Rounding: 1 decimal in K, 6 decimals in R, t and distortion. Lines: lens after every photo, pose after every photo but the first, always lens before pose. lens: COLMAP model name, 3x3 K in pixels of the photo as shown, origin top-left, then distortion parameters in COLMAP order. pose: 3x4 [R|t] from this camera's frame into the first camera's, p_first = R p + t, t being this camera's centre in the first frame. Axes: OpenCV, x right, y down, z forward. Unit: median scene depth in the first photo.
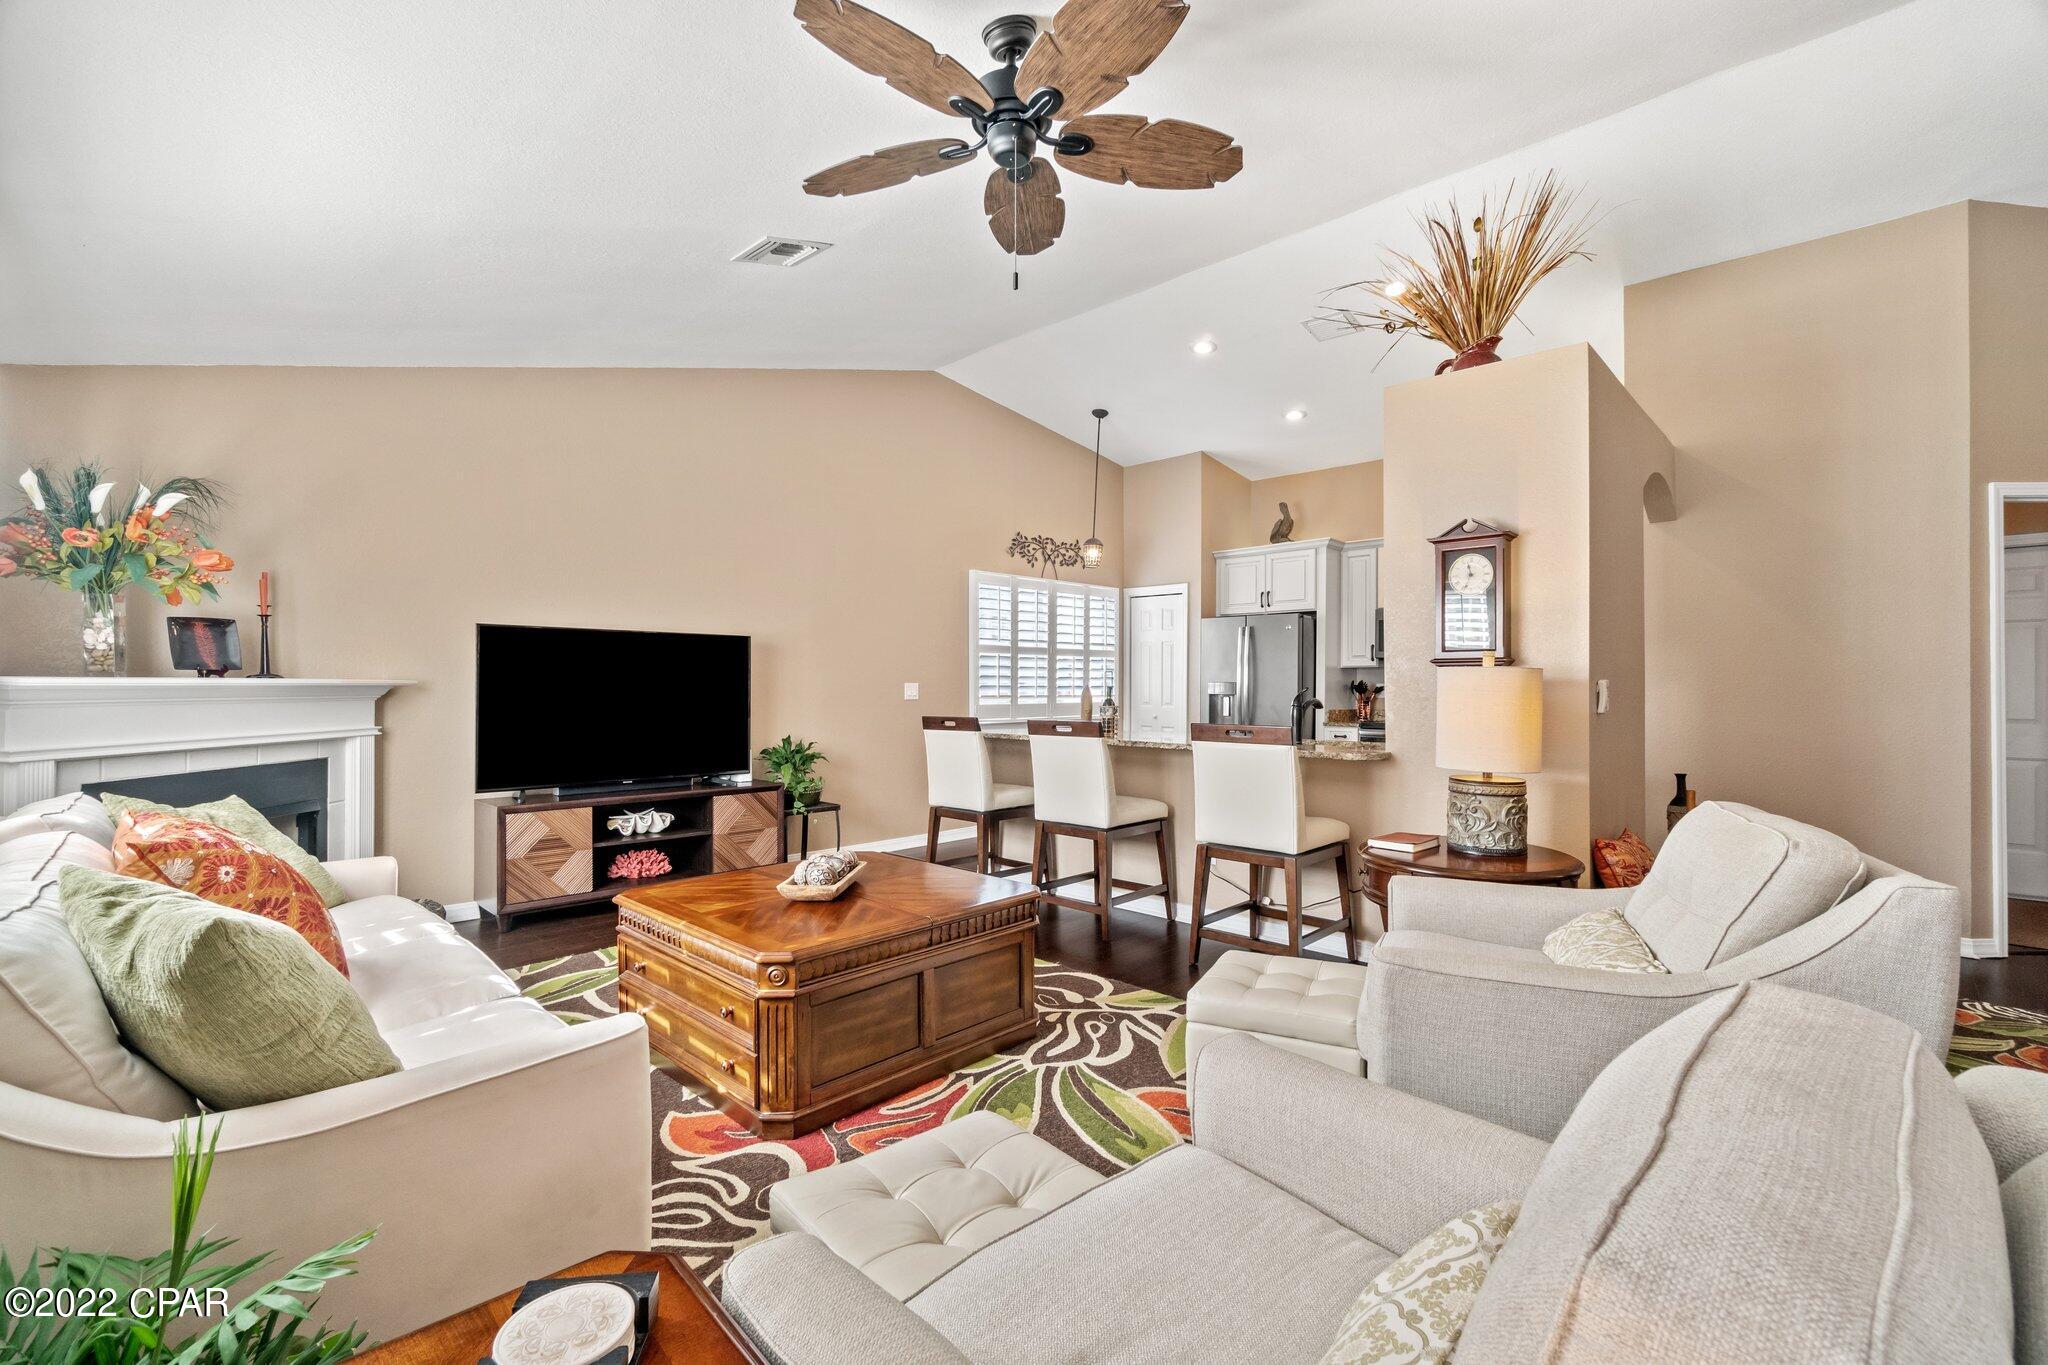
lens RADIAL K [[885.2, 0, 1026.5], [0, 885.2, 676.1], [0, 0, 1]] dist [-0.000773, 0.000478]
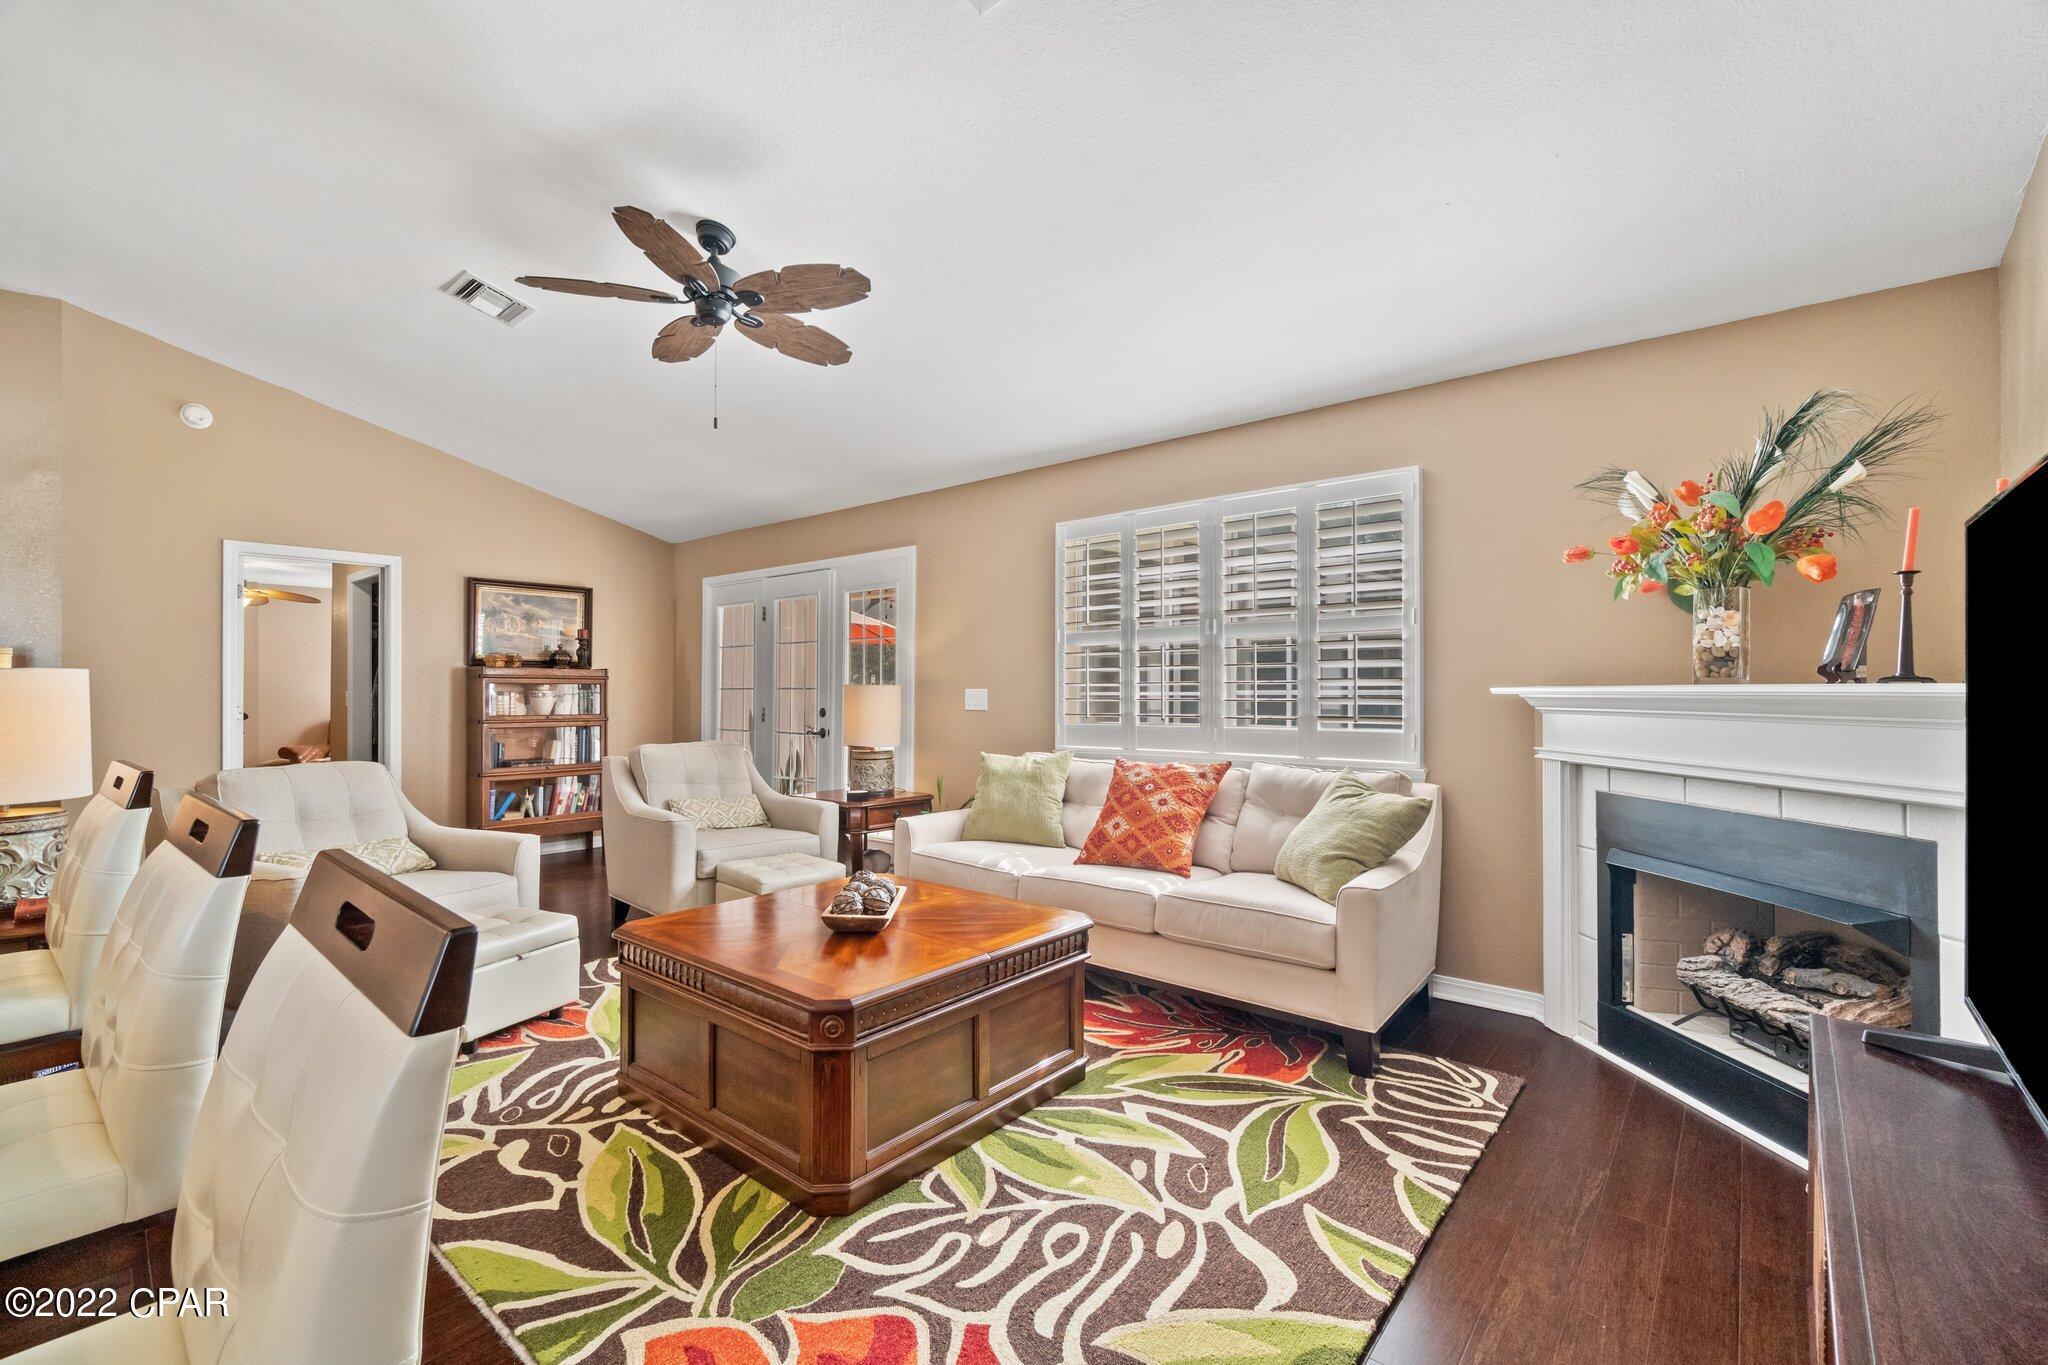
lens RADIAL K [[883.2, 0, 1027.4], [0, 883.2, 685.4], [0, 0, 1]] dist [-0.002338, 0.000059]
pose [[-0.997090, -0.001381, -0.076218, -0.247539], [-0.000257, 0.999891, -0.014754, 0.011501], [0.076230, -0.014692, -0.996982, 1.466604]]
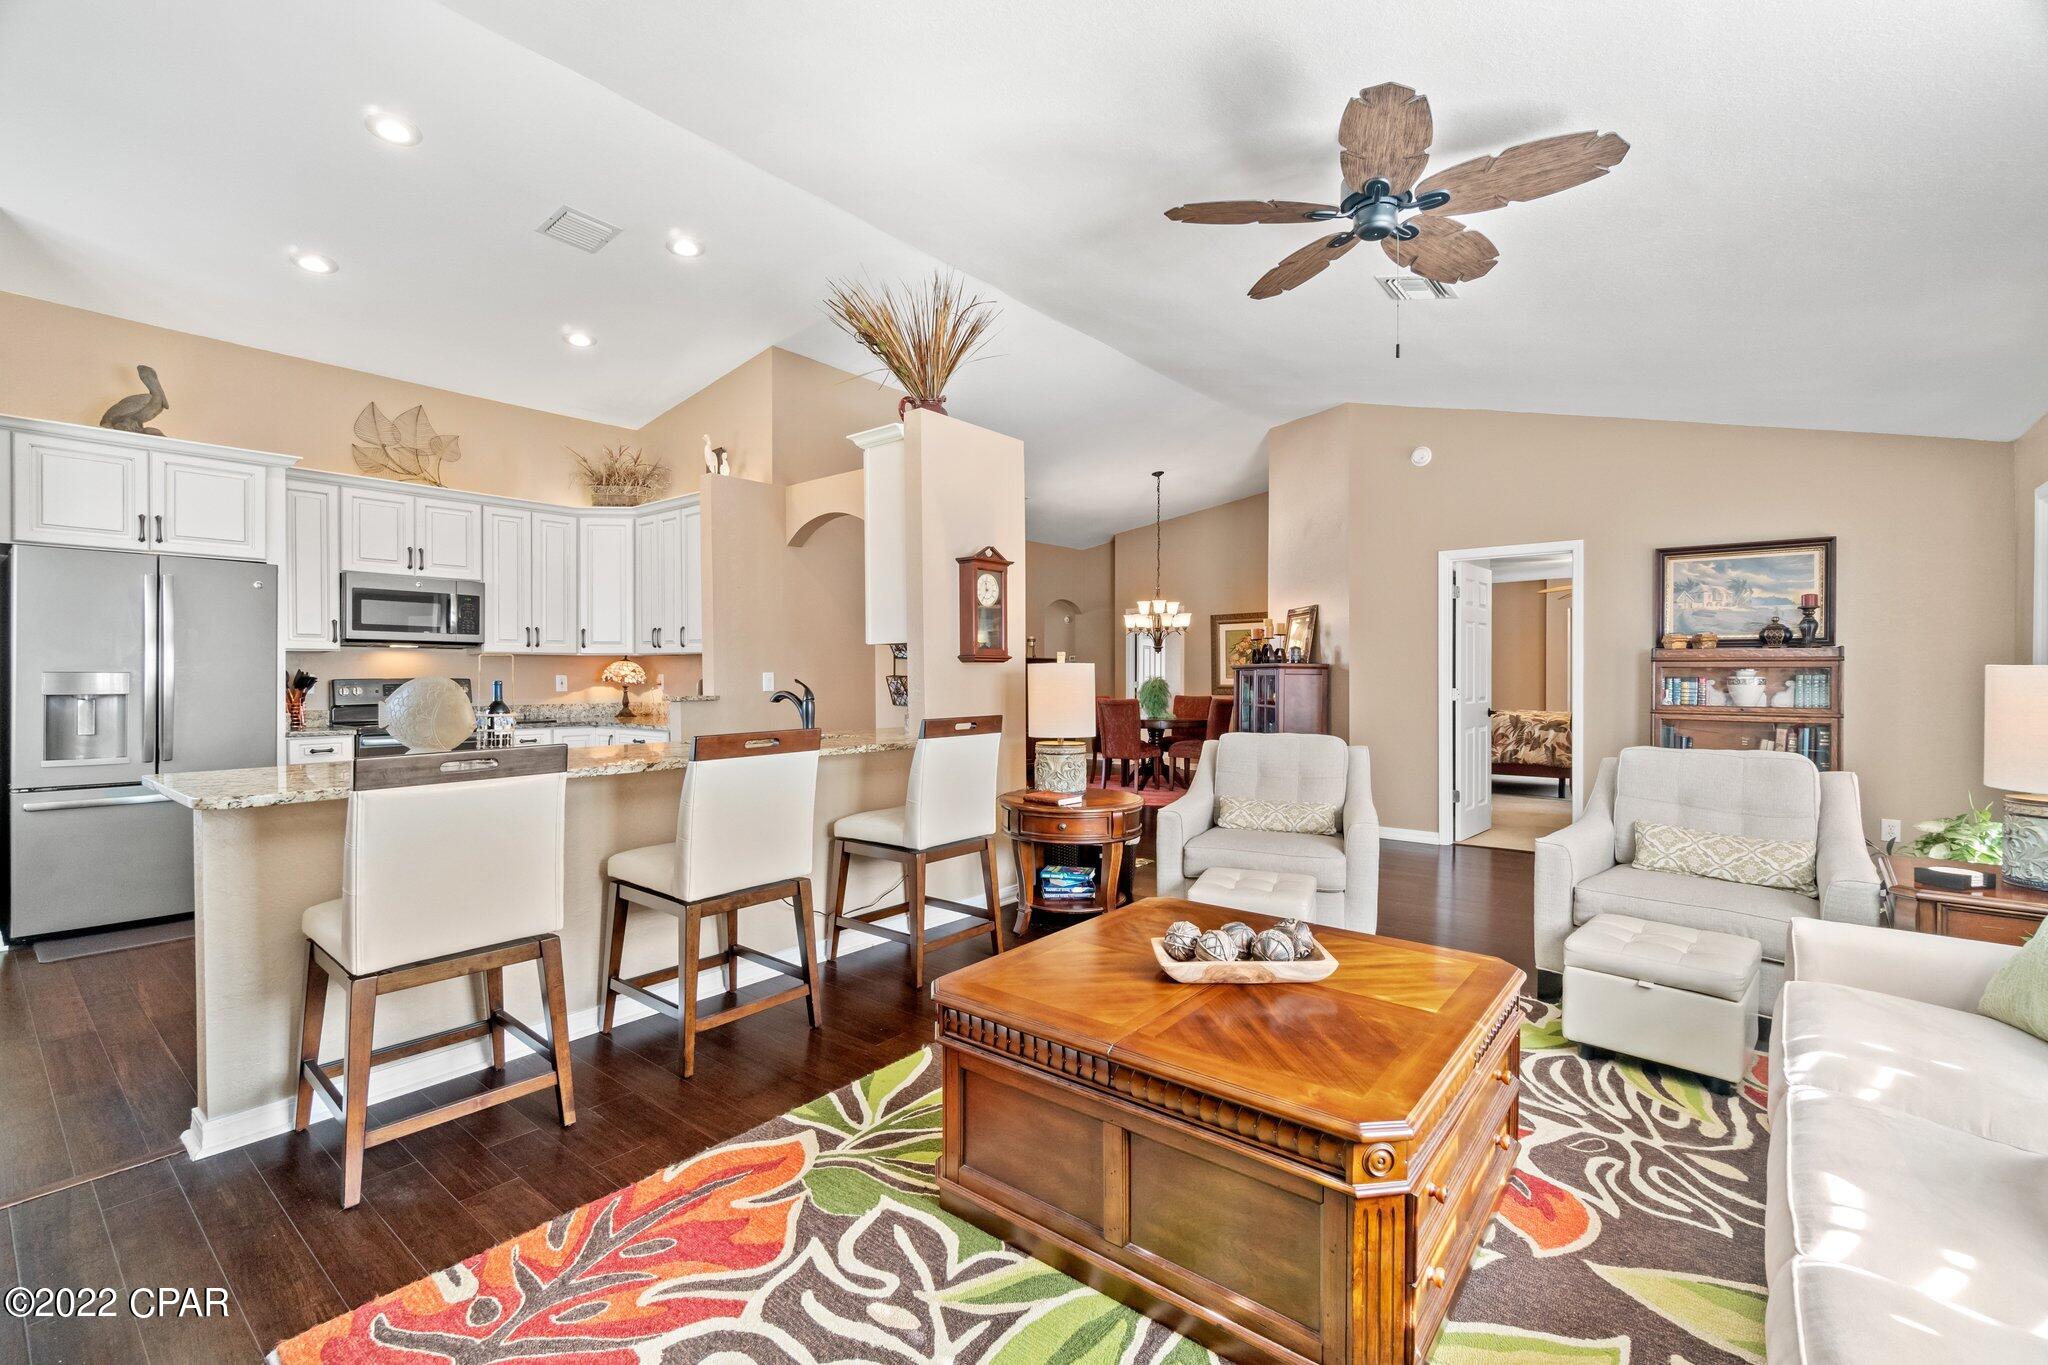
lens RADIAL K [[885.2, 0, 1026.5], [0, 885.2, 676.1], [0, 0, 1]] dist [-0.000773, 0.000478]
pose [[-0.085485, -0.002264, 0.996337, -0.693932], [-0.009947, 0.999950, 0.001418, 0.005423], [-0.996290, -0.009789, -0.085503, 0.939248]]
